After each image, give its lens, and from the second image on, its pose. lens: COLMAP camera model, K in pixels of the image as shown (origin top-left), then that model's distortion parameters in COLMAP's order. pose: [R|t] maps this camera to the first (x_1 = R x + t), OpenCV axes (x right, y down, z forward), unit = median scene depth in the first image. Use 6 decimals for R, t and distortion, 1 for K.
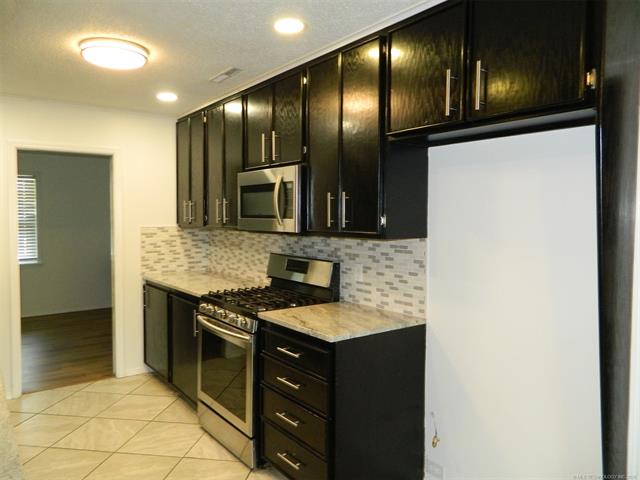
lens RADIAL K [[490.8, 0, 318.5], [0, 490.8, 242.7], [0, 0, 1]] dist [0.030683, -0.003146]
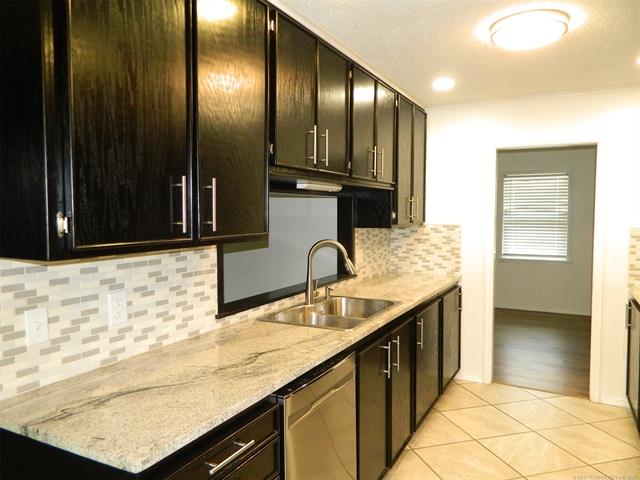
lens RADIAL K [[490.8, 0, 319.1], [0, 490.8, 233.7], [0, 0, 1]] dist [0.030683, -0.003146]
pose [[0.445117, 0.049335, -0.894112, 0.197751], [-0.059507, 0.997904, 0.025437, -0.017487], [0.893493, 0.041883, 0.447120, 0.235865]]
